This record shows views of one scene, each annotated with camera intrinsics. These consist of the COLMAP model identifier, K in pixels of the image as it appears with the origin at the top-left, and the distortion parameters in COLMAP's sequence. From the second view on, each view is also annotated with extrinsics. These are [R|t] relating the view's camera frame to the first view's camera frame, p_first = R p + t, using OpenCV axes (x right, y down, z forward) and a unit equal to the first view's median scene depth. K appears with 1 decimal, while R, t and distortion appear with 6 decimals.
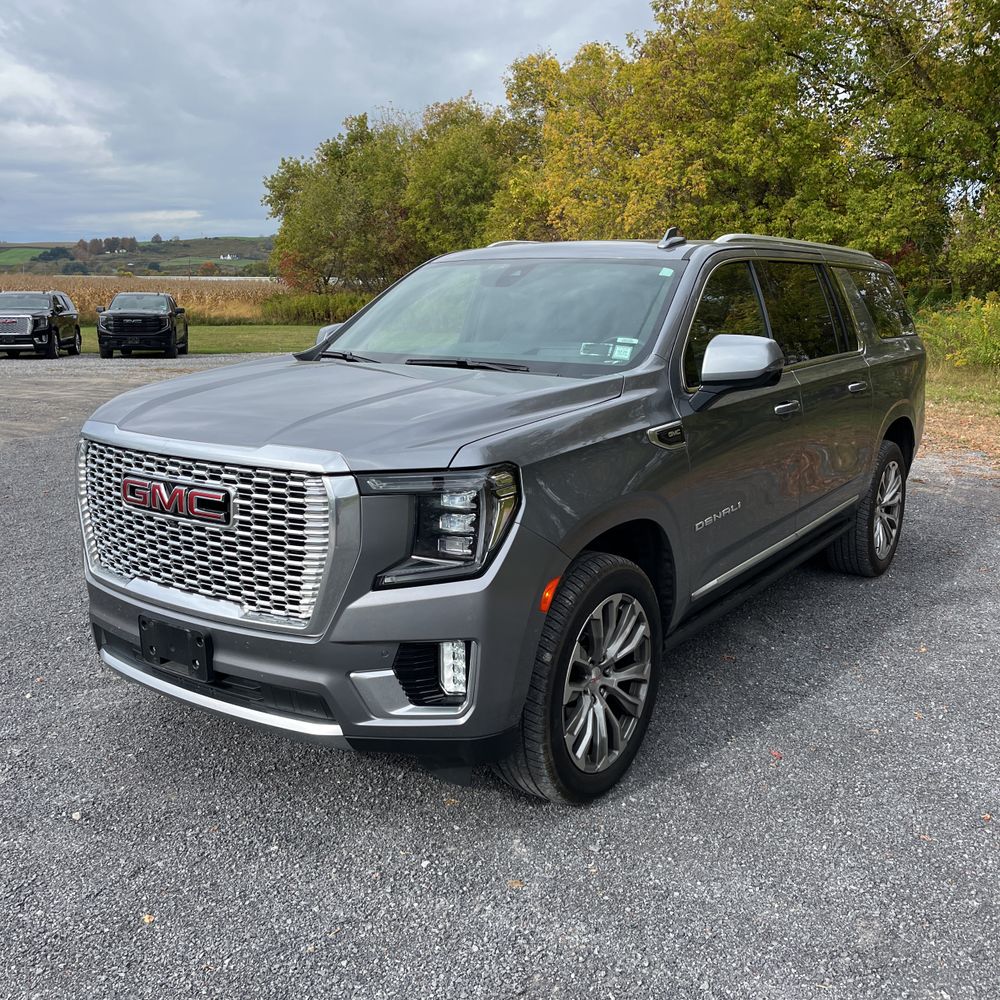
lens RADIAL K [[1046.9, 0, 559.2], [0, 1046.9, 497.8], [0, 0, 1]] dist [0.008763, -0.027586]
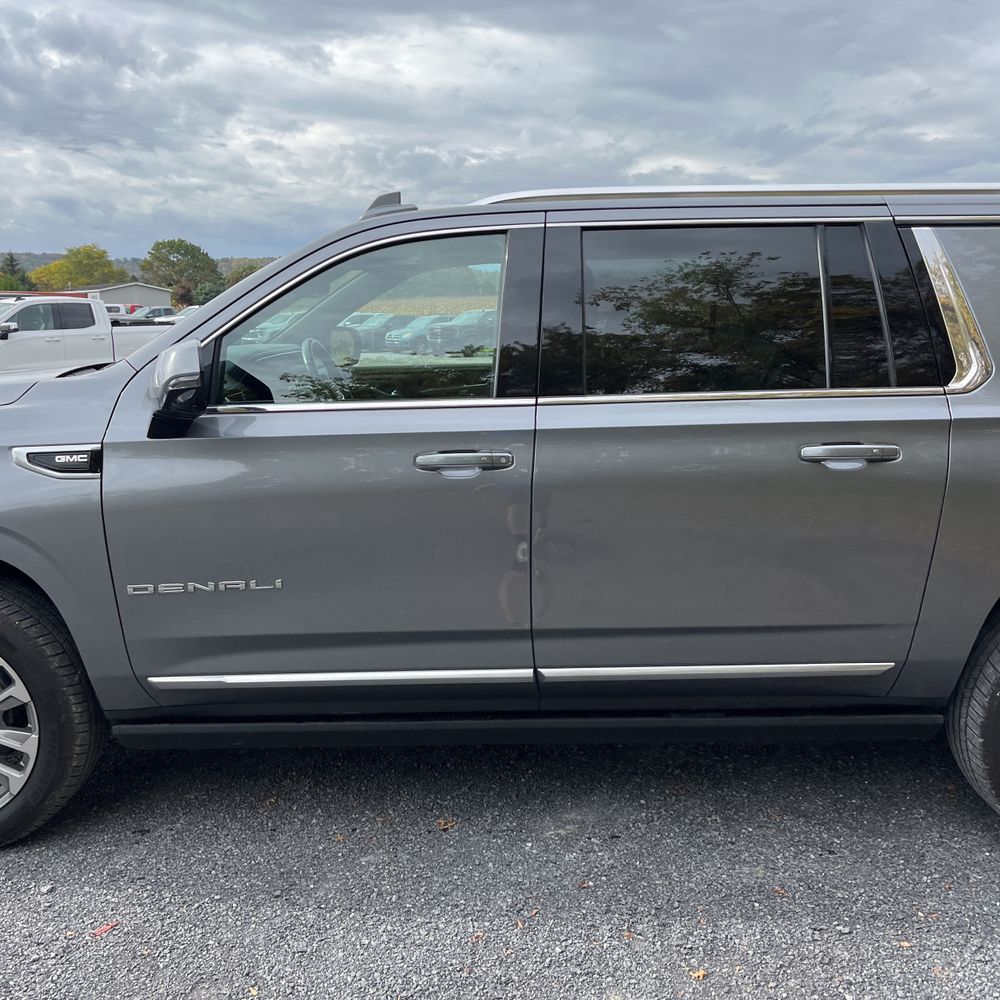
lens RADIAL K [[1058.2, 0, 483.7], [0, 1058.2, 498.8], [0, 0, 1]] dist [0.024628, -0.007923]
pose [[0.511594, 0.137108, -0.848218, 0.100252], [-0.151273, 0.986139, 0.068163, -0.014130], [0.845806, 0.093440, 0.525243, 0.090128]]
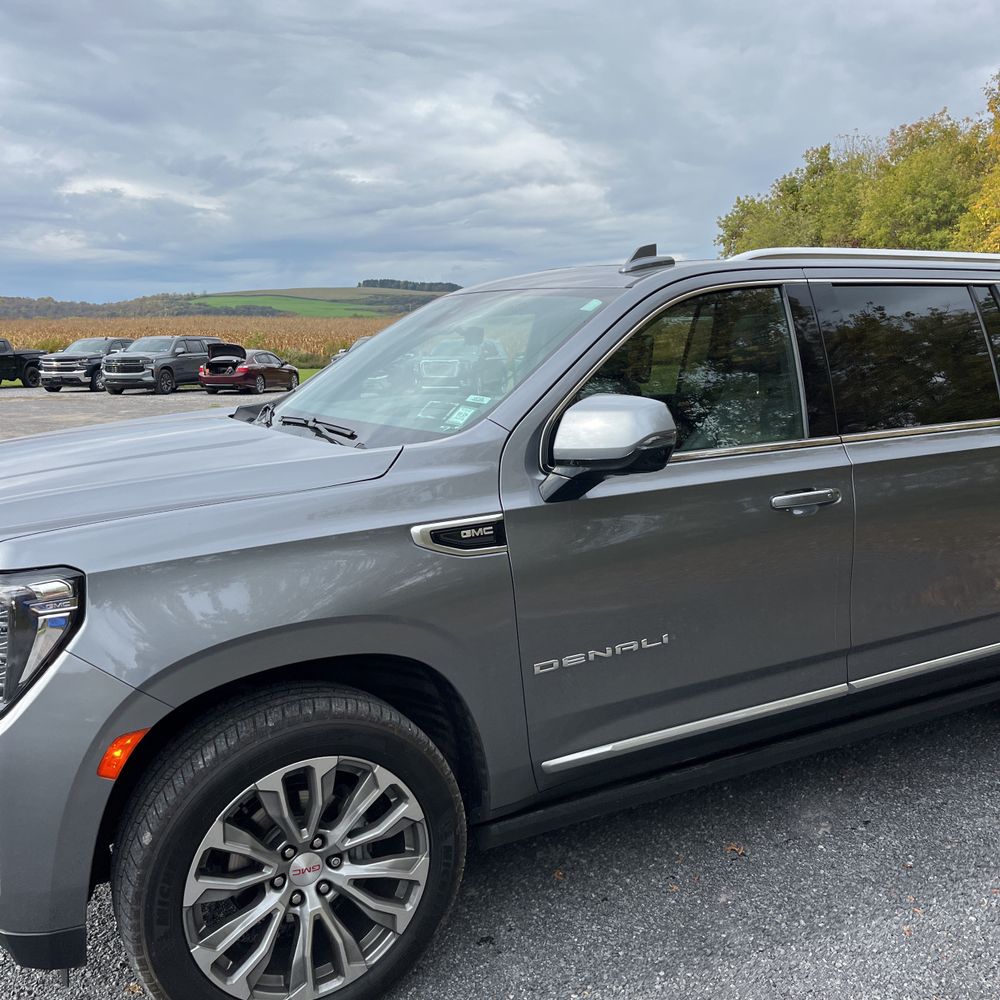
lens RADIAL K [[1052.4, 0, 527.3], [0, 1052.4, 482.7], [0, 0, 1]] dist [0.015688, -0.015075]
pose [[0.878124, 0.050287, -0.475783, 0.050112], [-0.074000, 0.996769, -0.031224, -0.008023], [0.472676, 0.062626, 0.879008, 0.042342]]
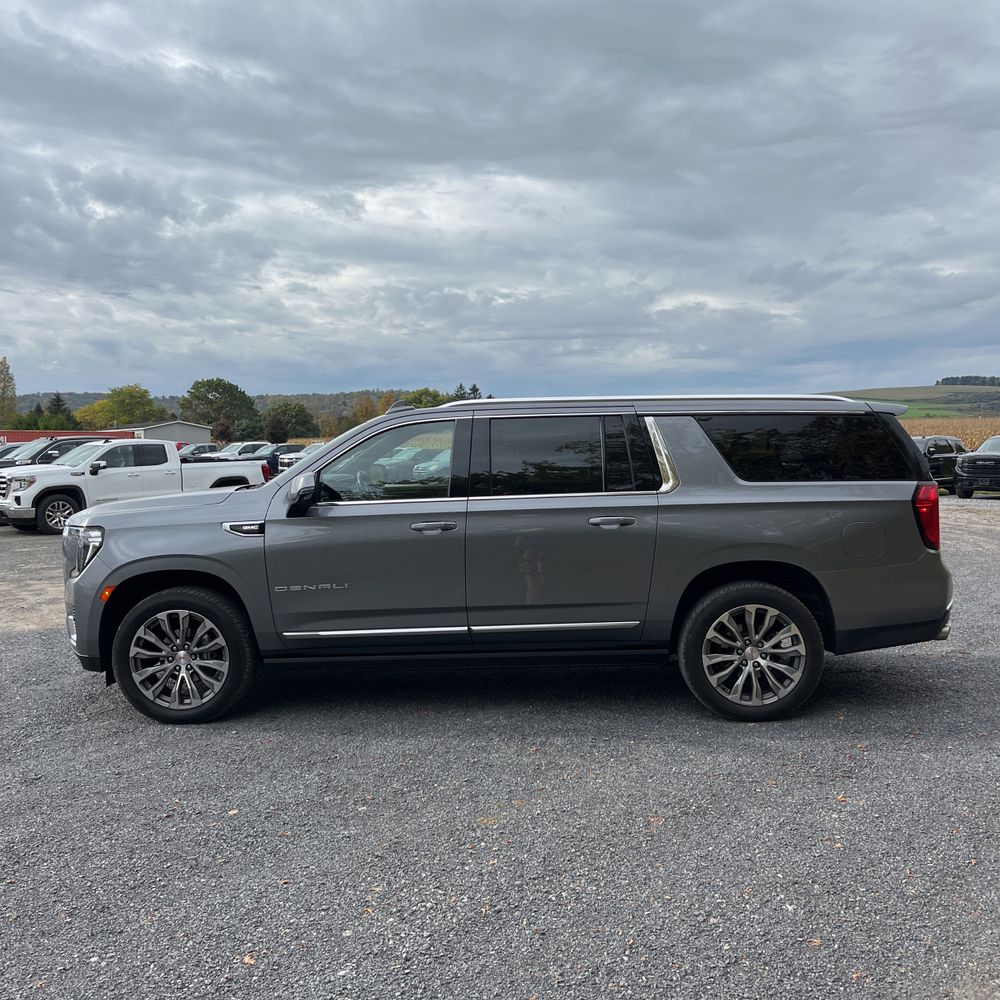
lens RADIAL K [[1050.1, 0, 512.3], [0, 1050.1, 529.5], [0, 0, 1]] dist [0.099425, -0.194542]
pose [[0.511577, 0.052409, -0.857638, 0.188159], [-0.142228, 0.989534, -0.024369, -0.008191], [0.847385, 0.134446, 0.513677, 0.052047]]
